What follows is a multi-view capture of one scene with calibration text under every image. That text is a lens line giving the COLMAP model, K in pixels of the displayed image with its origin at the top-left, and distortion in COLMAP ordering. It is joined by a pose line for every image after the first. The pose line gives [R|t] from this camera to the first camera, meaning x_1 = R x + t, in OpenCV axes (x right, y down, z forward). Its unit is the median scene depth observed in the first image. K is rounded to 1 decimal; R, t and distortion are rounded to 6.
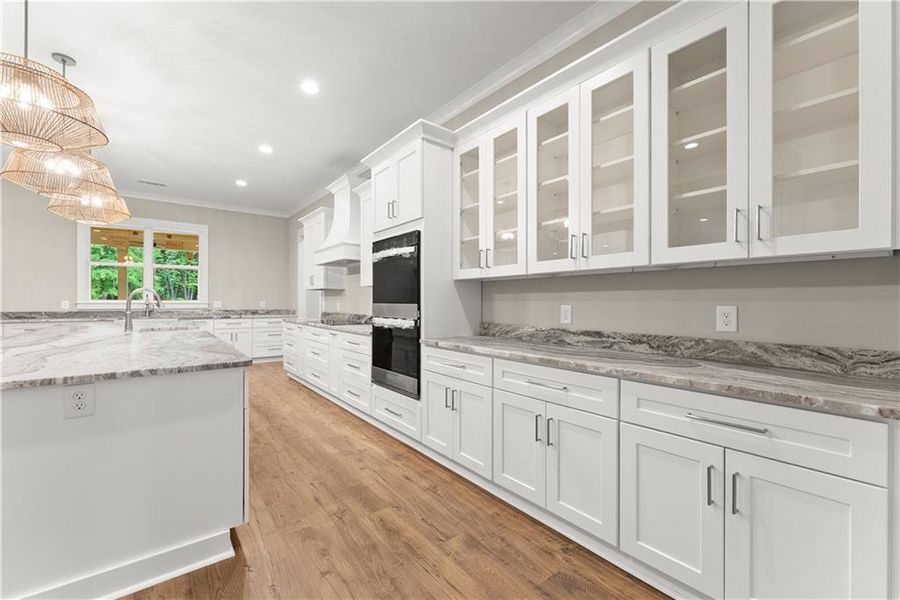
lens RADIAL K [[364.2, 0, 451.6], [0, 364.2, 302.4], [0, 0, 1]] dist [0.000283, -0.001312]
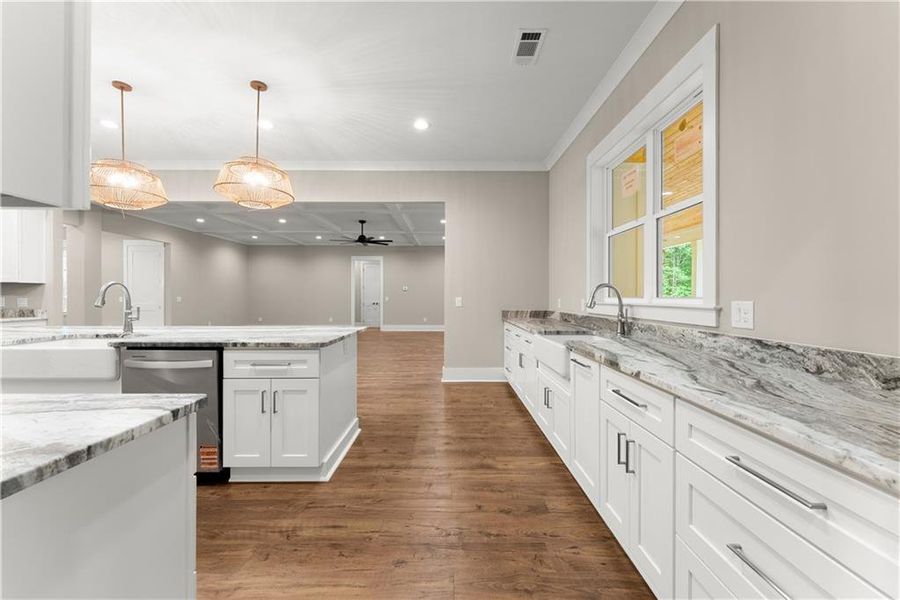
lens RADIAL K [[364.2, 0, 449.4], [0, 364.2, 298.0], [0, 0, 1]] dist [0.000283, -0.001312]
pose [[-0.625977, -0.002739, -0.779837, -0.783533], [-0.006535, 0.999977, 0.001734, -0.011468], [0.779814, 0.006182, -0.625980, 2.411929]]
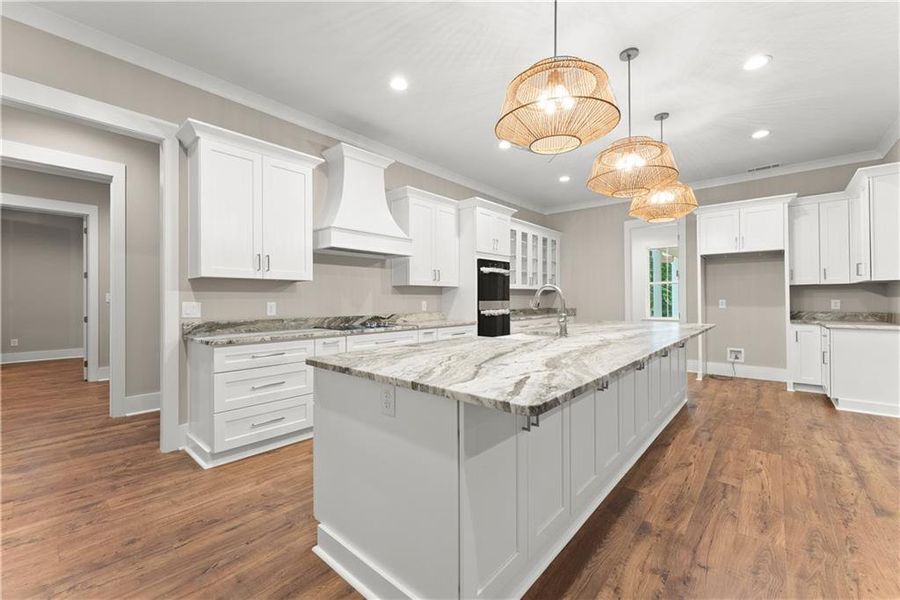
lens RADIAL K [[364.2, 0, 446.4], [0, 364.2, 298.4], [0, 0, 1]] dist [0.000283, -0.001312]
pose [[-0.163546, -0.000677, 0.986536, -1.867823], [0.006358, 0.999978, 0.001740, -0.012103], [-0.986515, 0.006557, -0.163538, 1.576102]]
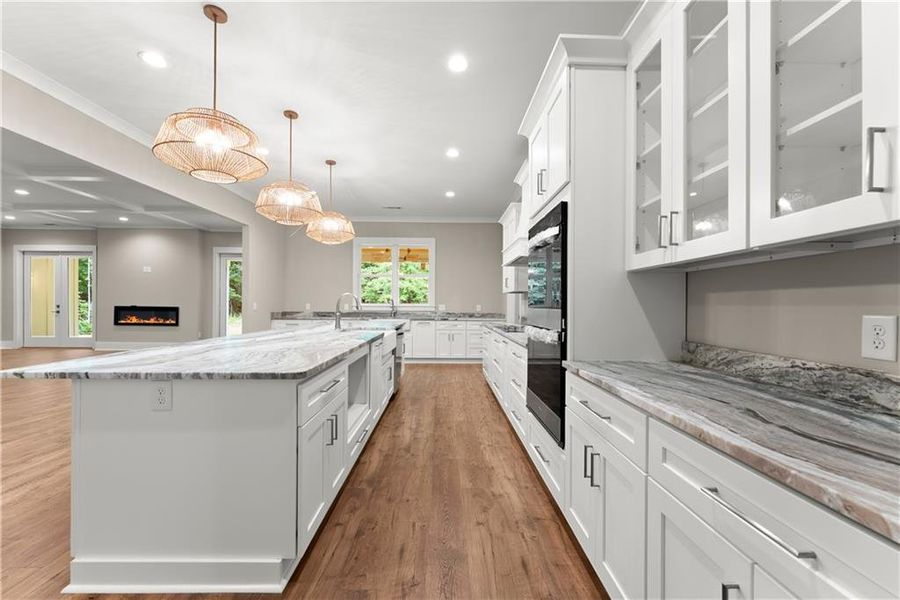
lens RADIAL K [[364.2, 0, 452.4], [0, 364.2, 304.6], [0, 0, 1]] dist [0.000283, -0.001312]
pose [[0.793447, 0.001783, -0.608637, 0.154585], [-0.004768, 0.999983, -0.003287, -0.000547], [0.608621, 0.005511, 0.793442, 0.316039]]
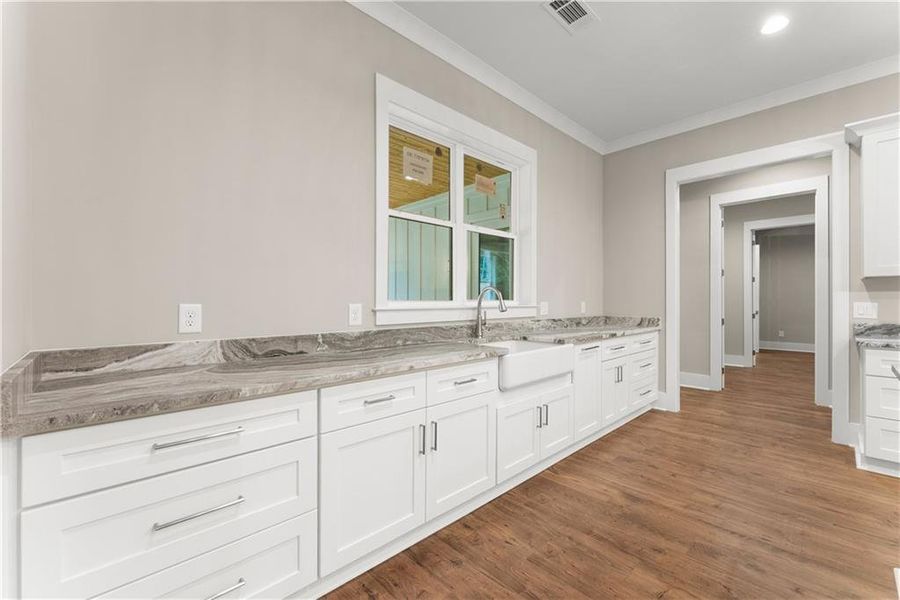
lens RADIAL K [[364.2, 0, 454.4], [0, 364.2, 302.9], [0, 0, 1]] dist [0.000283, -0.001312]
pose [[0.996552, -0.004741, 0.082837, -1.953947], [0.004532, 0.999986, 0.002717, -0.010774], [-0.082849, -0.002332, 0.996559, 1.210213]]
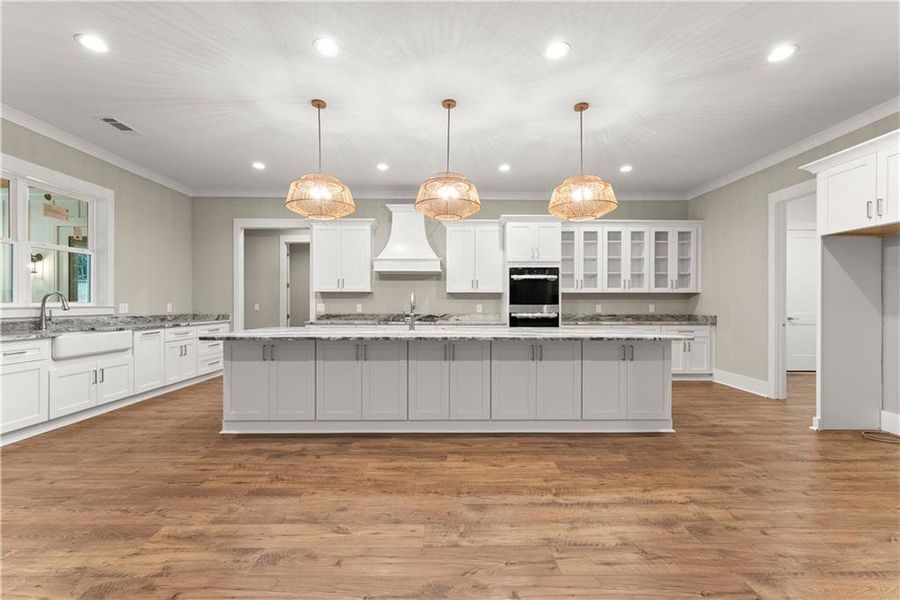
lens RADIAL K [[364.2, 0, 450.8], [0, 364.2, 300.3], [0, 0, 1]] dist [0.000283, -0.001312]
pose [[0.617944, 0.004140, 0.786211, -1.929797], [0.003334, 0.999963, -0.007886, -0.005882], [-0.786215, 0.007495, 0.617908, 0.230440]]
